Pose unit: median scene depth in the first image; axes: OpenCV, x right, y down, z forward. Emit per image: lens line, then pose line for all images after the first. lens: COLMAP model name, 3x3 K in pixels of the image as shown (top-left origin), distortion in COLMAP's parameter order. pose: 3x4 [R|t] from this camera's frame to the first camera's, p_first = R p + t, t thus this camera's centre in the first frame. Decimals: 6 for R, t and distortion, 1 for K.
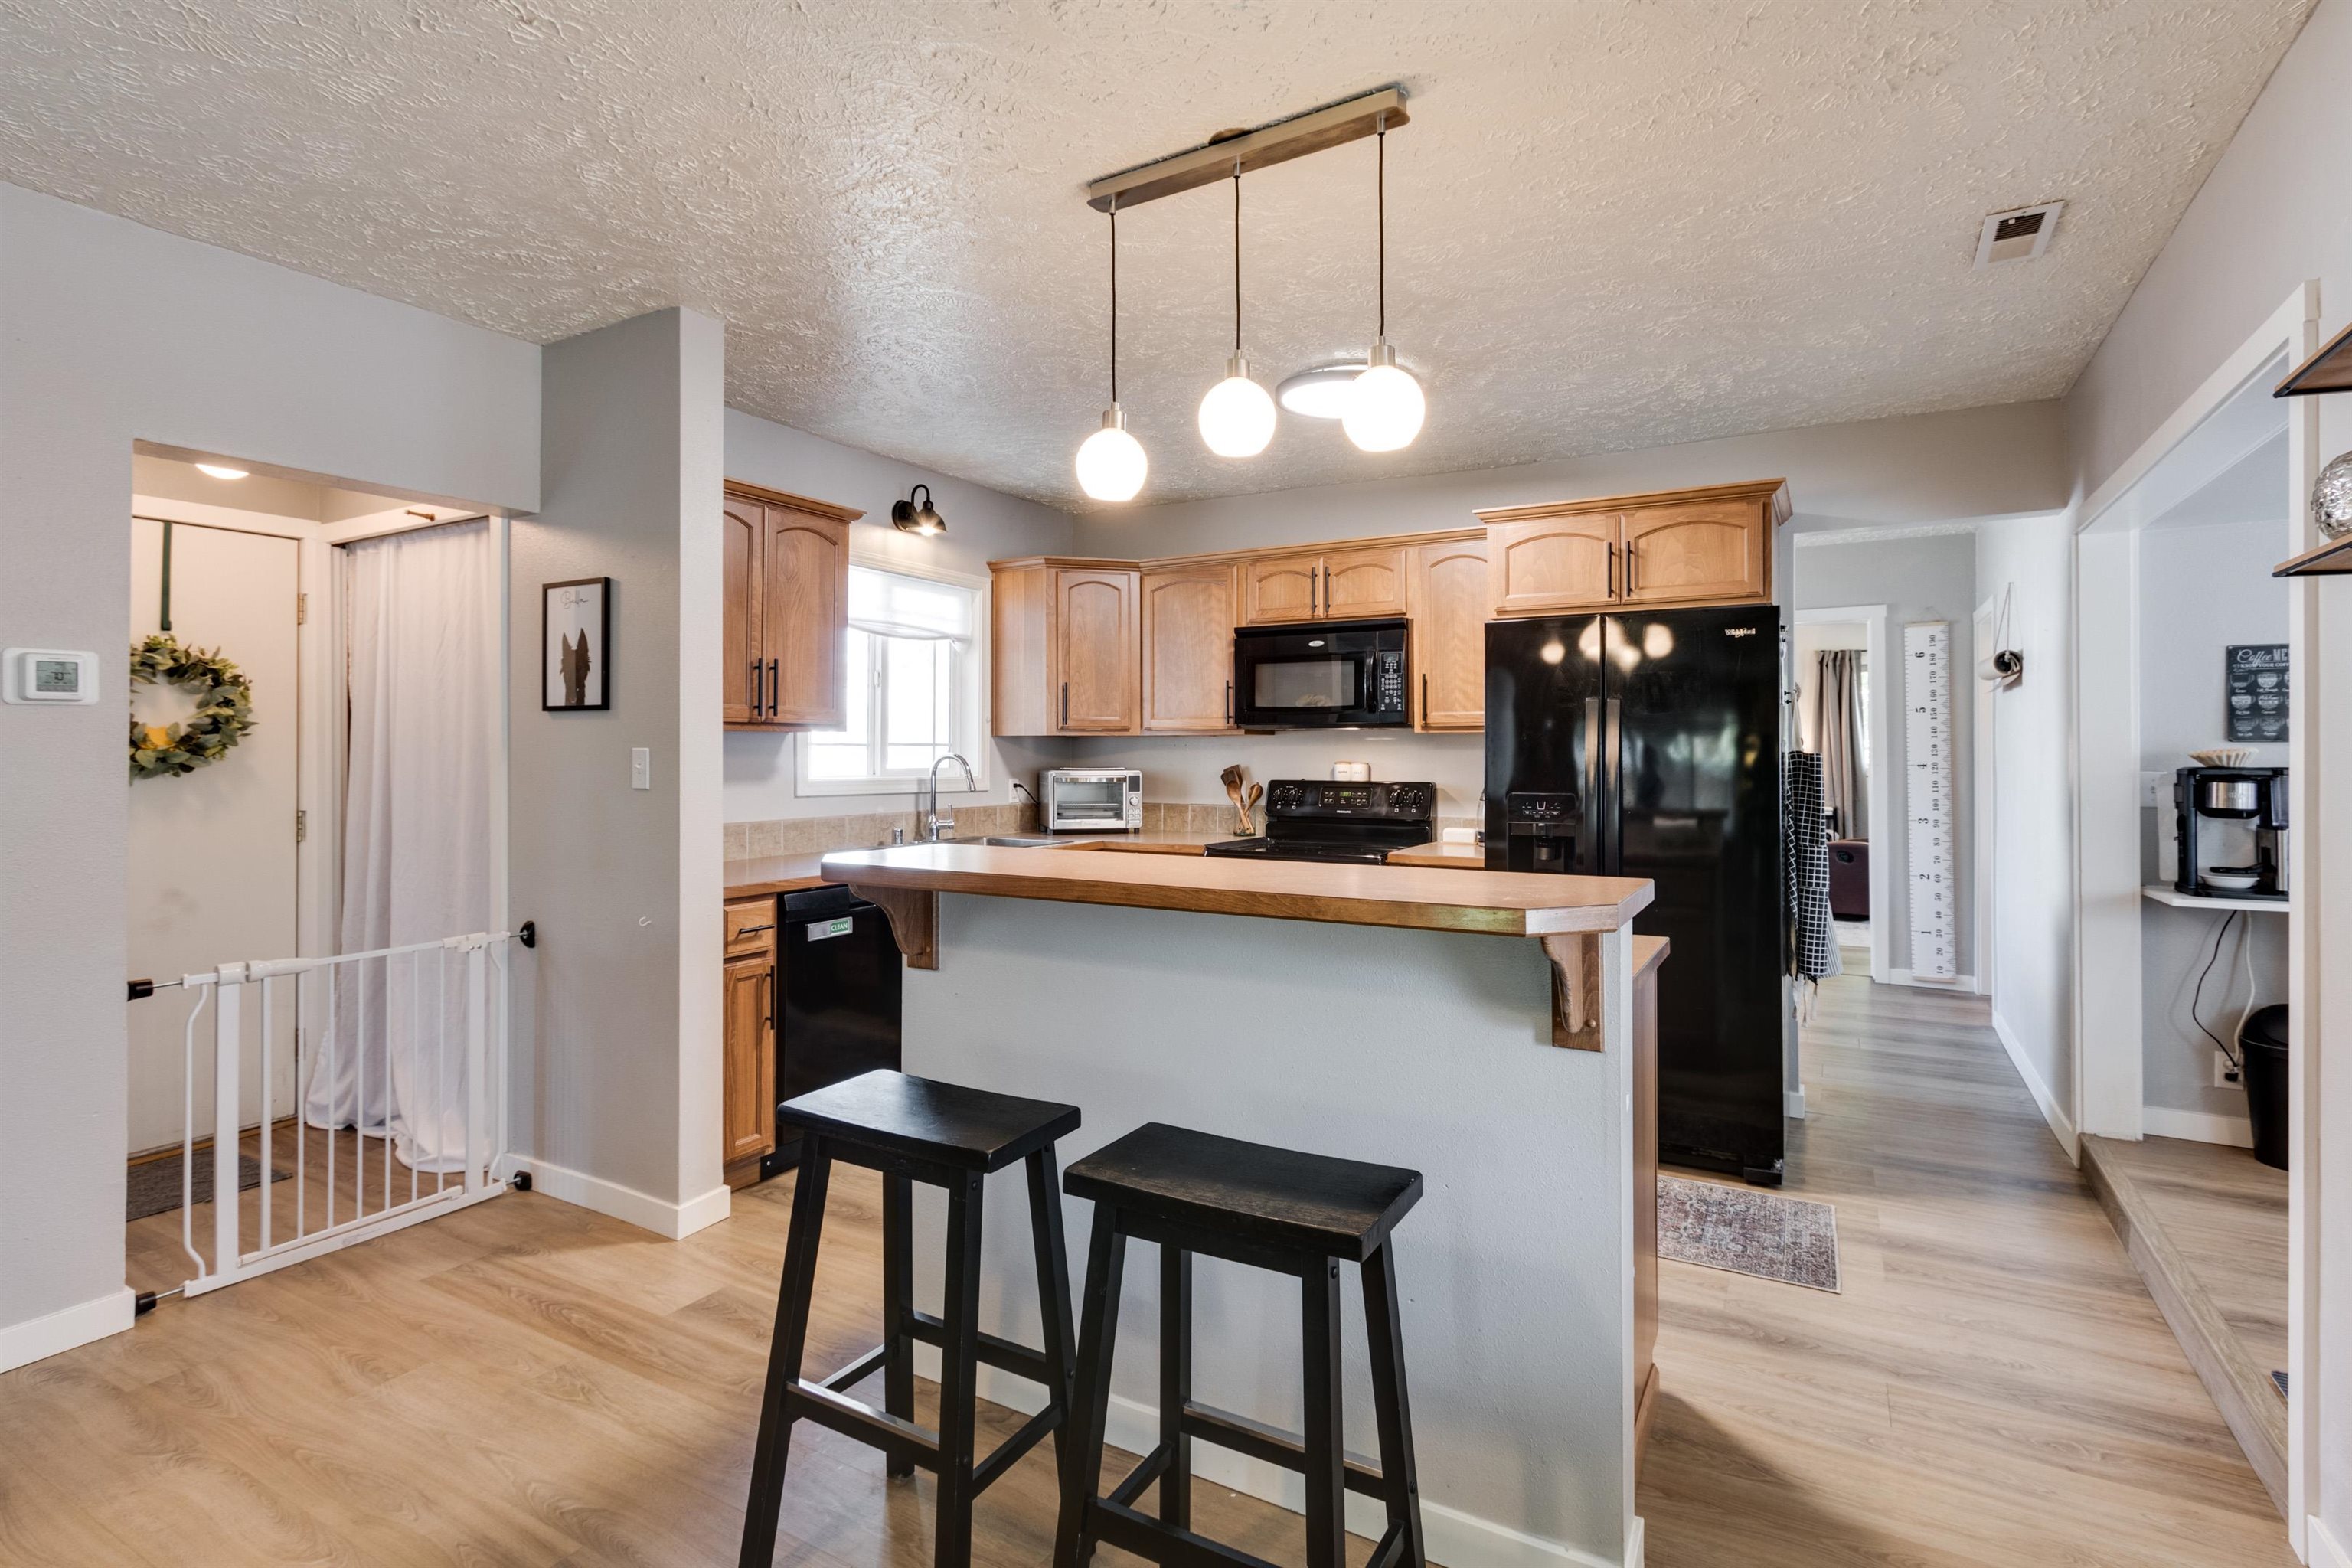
lens RADIAL K [[1110.1, 0, 1223.2], [0, 1110.1, 739.5], [0, 0, 1]] dist [0.003746, 0.000407]
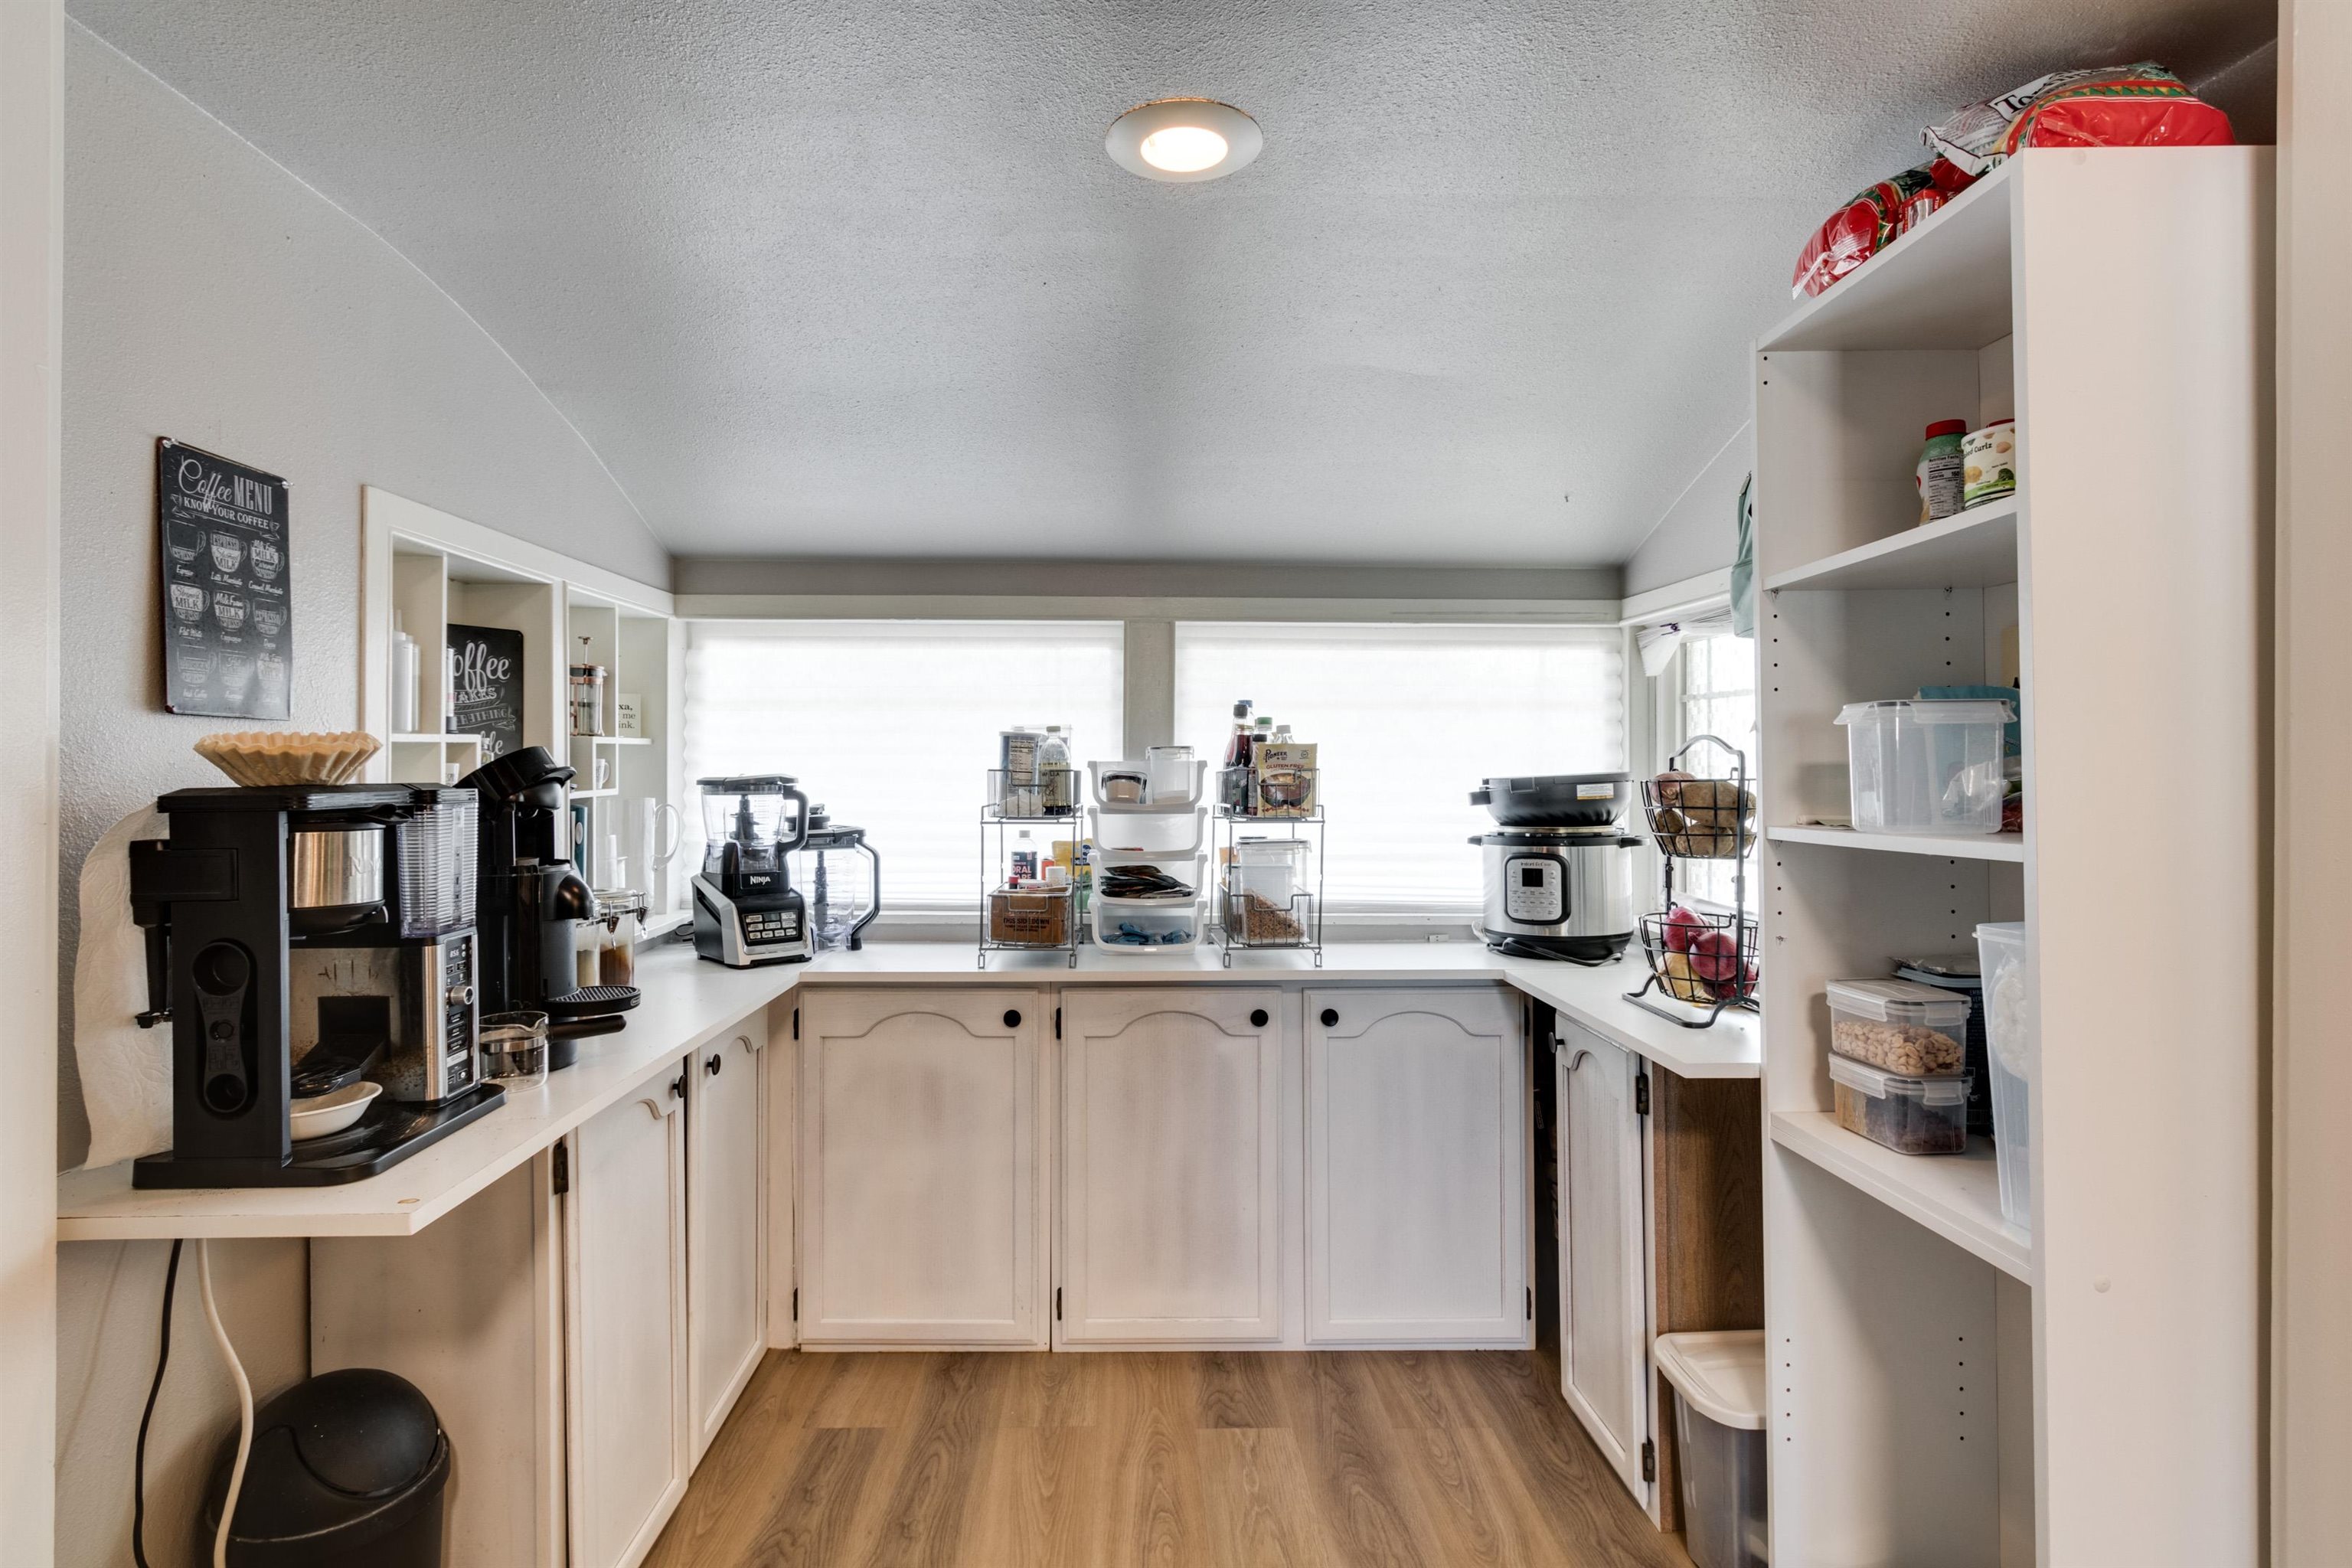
lens RADIAL K [[1223.6, 0, 1182.8], [0, 1223.6, 773.4], [0, 0, 1]] dist [0.008437, -0.005874]
pose [[-0.494240, -0.007636, 0.869292, 0.327487], [-0.012078, 0.999925, 0.001917, 0.012877], [-0.869241, -0.009552, -0.494296, 0.725057]]
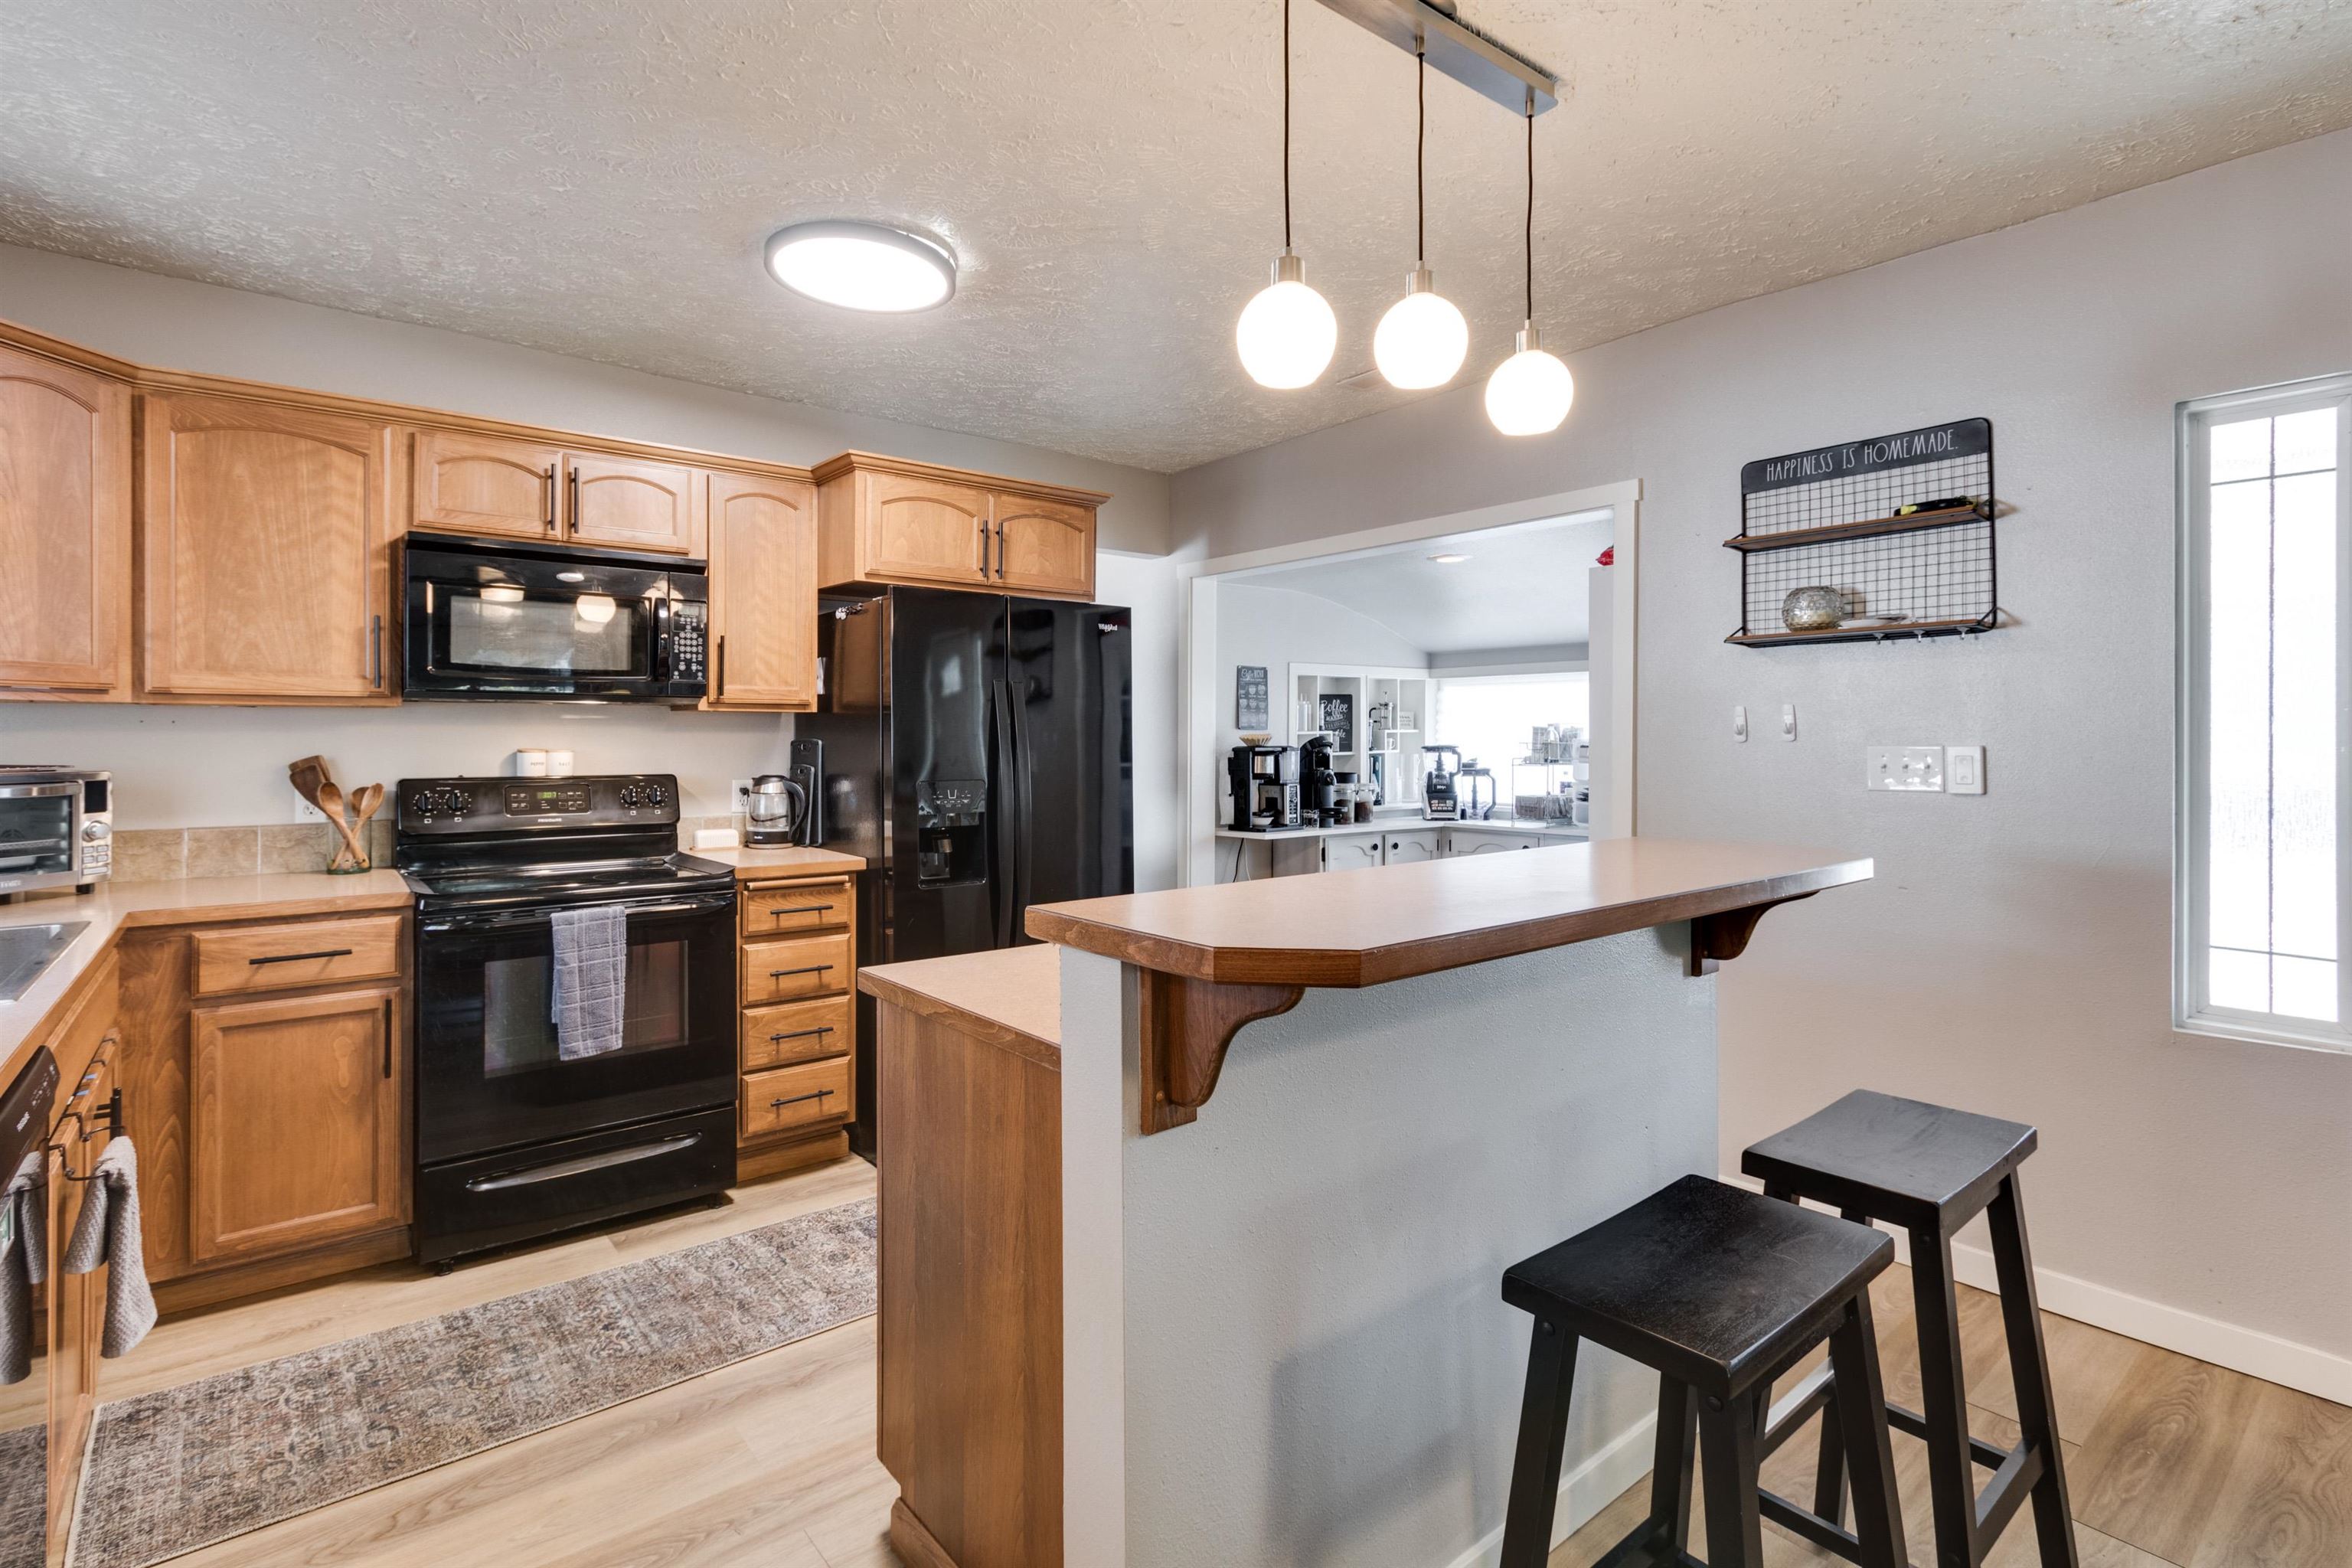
lens RADIAL K [[1110.1, 0, 1127.7], [0, 1110.1, 735.5], [0, 0, 1]] dist [0.003746, 0.000407]
pose [[0.394618, 0.000455, 0.918845, -0.430986], [-0.011508, 0.999924, 0.004448, 0.004632], [-0.918773, -0.012330, 0.394593, 0.431264]]
